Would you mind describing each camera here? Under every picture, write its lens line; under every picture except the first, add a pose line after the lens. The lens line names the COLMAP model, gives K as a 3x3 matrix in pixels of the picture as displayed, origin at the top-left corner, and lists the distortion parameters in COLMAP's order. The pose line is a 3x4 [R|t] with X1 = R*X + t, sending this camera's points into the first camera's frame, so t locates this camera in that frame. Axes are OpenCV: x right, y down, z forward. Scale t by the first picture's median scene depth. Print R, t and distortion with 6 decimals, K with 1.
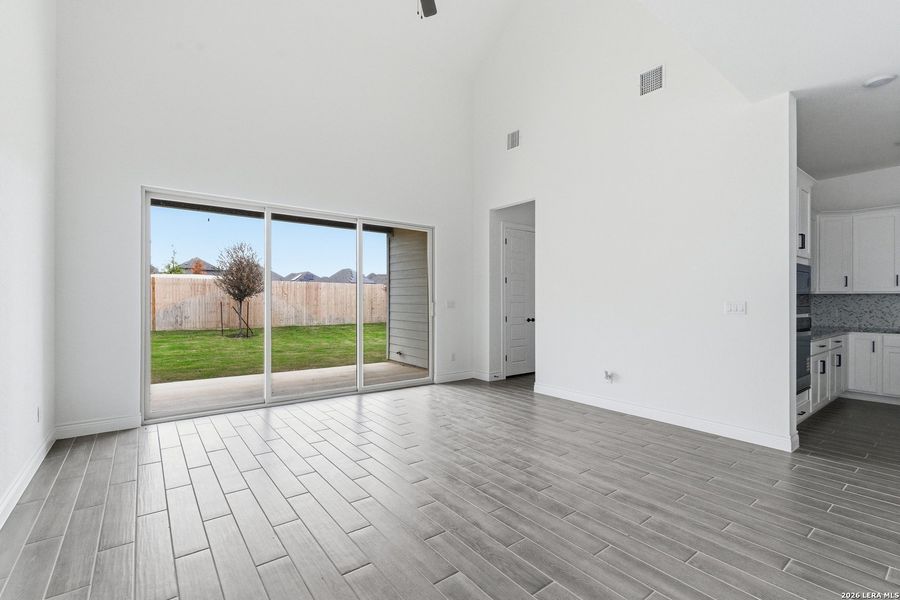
lens RADIAL K [[404.6, 0, 450.0], [0, 404.6, 300.0], [0, 0, 1]] dist [-0.000259, 0.000835]
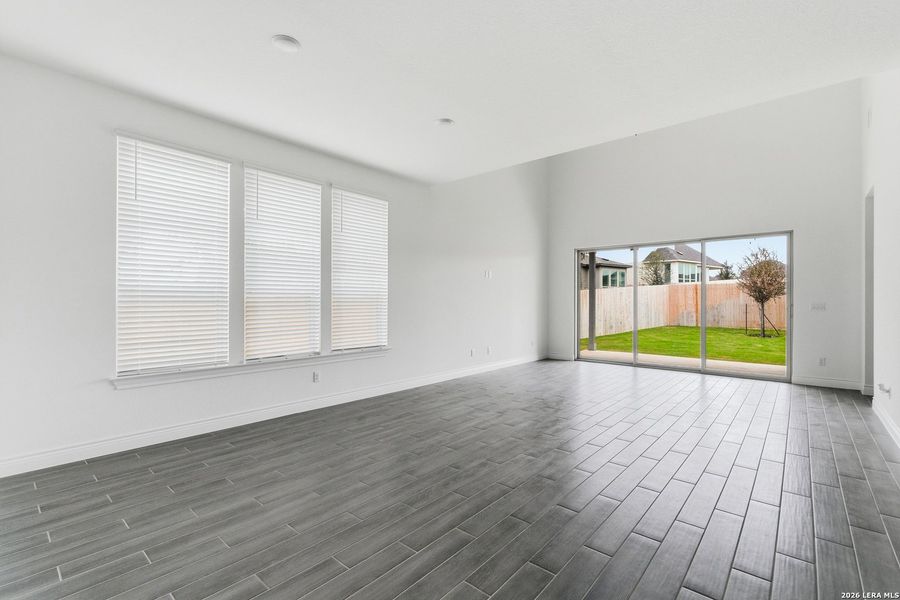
lens RADIAL K [[404.6, 0, 450.0], [0, 404.6, 300.0], [0, 0, 1]] dist [-0.000259, 0.000835]
pose [[0.202715, -0.005436, -0.979223, 0.770296], [-0.000965, 0.999983, -0.005751, 0.002841], [0.979237, 0.002111, 0.202707, -0.055310]]
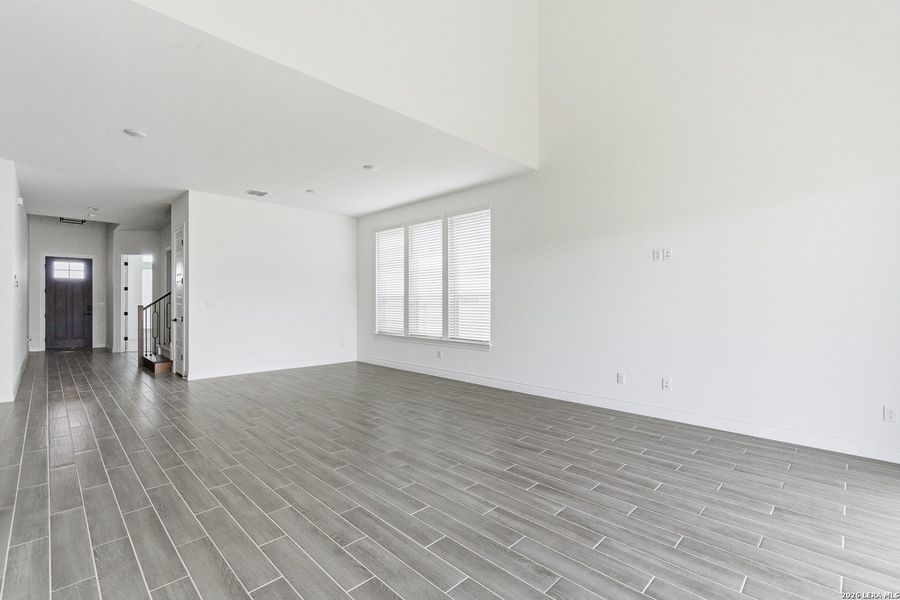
lens RADIAL K [[402.8, 0, 448.6], [0, 402.8, 301.3], [0, 0, 1]] dist [-0.000954, 0.000070]
pose [[-0.990944, -0.003199, -0.134234, 0.106918], [-0.002762, 0.999990, -0.003444, 0.003860], [0.134244, -0.003042, -0.990944, 0.907094]]
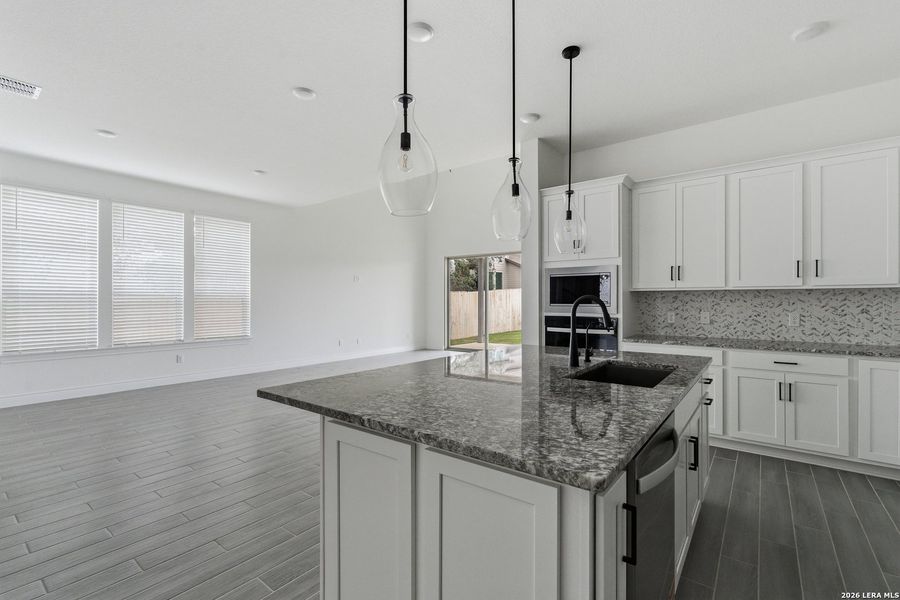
lens RADIAL K [[402.5, 0, 448.2], [0, 402.5, 300.7], [0, 0, 1]] dist [0.003092, 0.000616]
pose [[0.253636, -0.002901, -0.967295, 1.098132], [0.000873, 0.999996, -0.002770, 0.003504], [0.967299, -0.000142, 0.253637, 0.235915]]
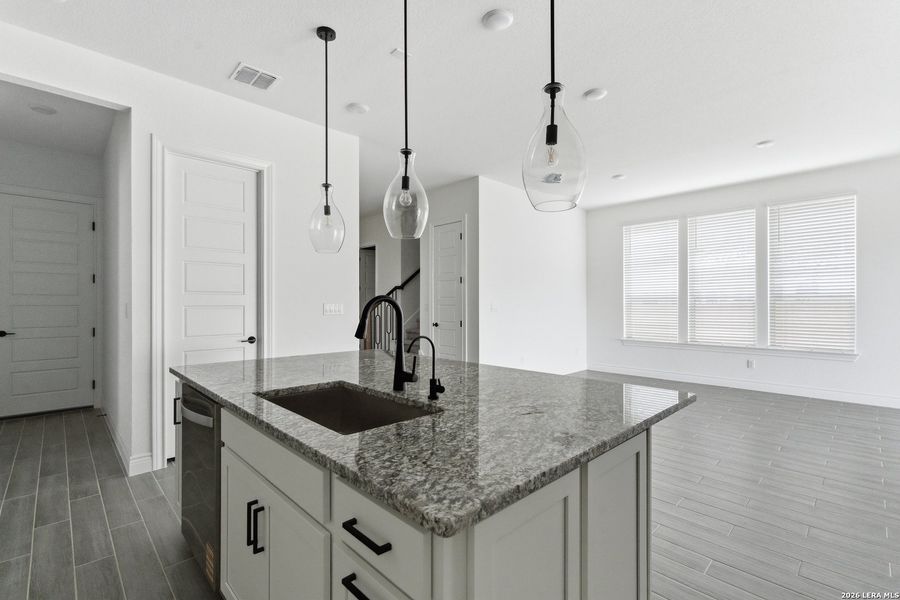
lens RADIAL K [[402.8, 0, 448.6], [0, 402.8, 301.3], [0, 0, 1]] dist [-0.000954, 0.000070]
pose [[-0.992420, -0.003321, -0.122850, 0.787068], [-0.002438, 0.999970, -0.007332, 0.004837], [0.122871, -0.006977, -0.992398, 0.683939]]
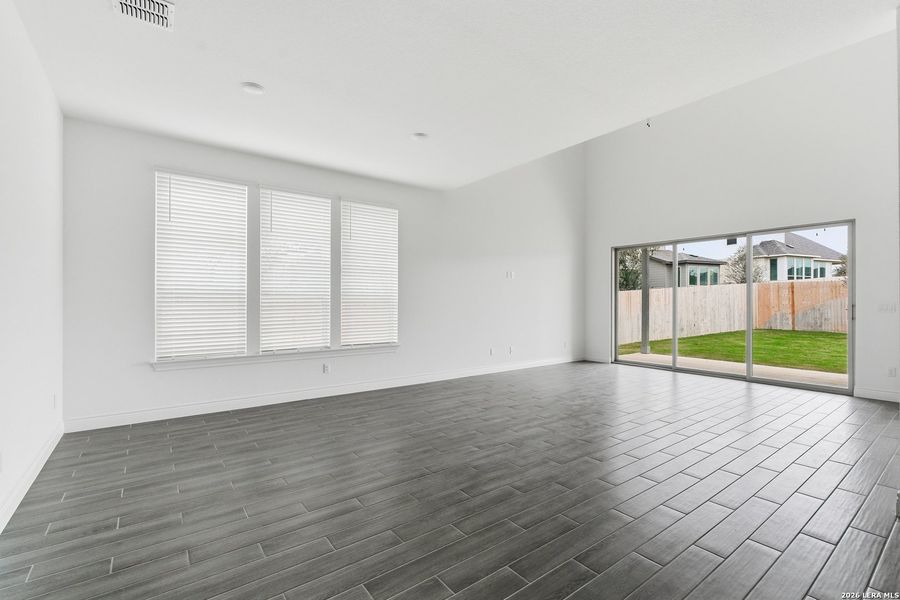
lens RADIAL K [[402.8, 0, 448.6], [0, 402.8, 301.3], [0, 0, 1]] dist [-0.000954, 0.000070]
pose [[-0.009749, -0.003798, -0.999945, 0.827916], [-0.000472, 0.999993, -0.003794, 0.003637], [0.999952, 0.000435, -0.009751, 0.118567]]
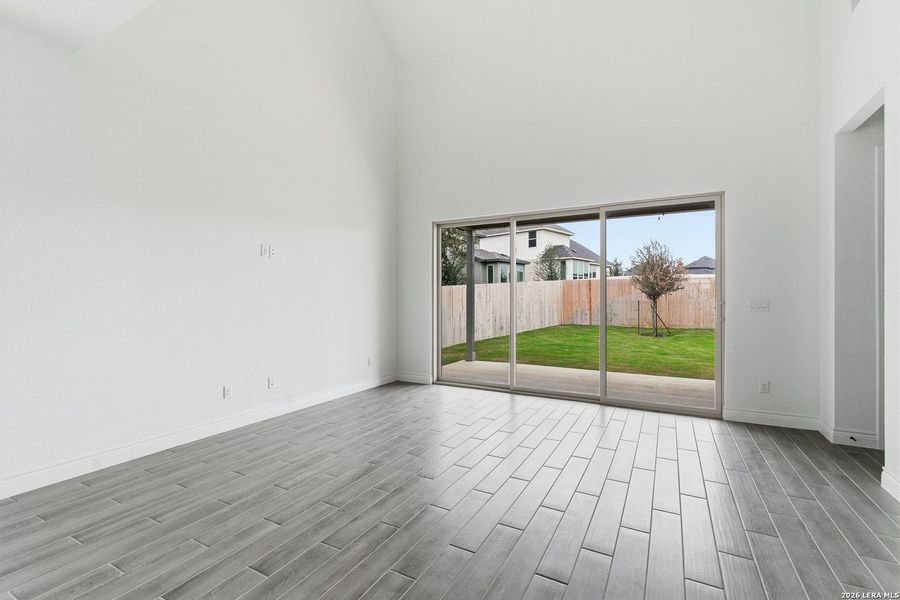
lens RADIAL K [[402.8, 0, 448.6], [0, 402.8, 301.3], [0, 0, 1]] dist [-0.000954, 0.000070]
pose [[0.405387, 0.002860, -0.914141, 0.386721], [0.002252, 0.999989, 0.004127, 0.002044], [0.914142, -0.003732, 0.405376, 0.288393]]
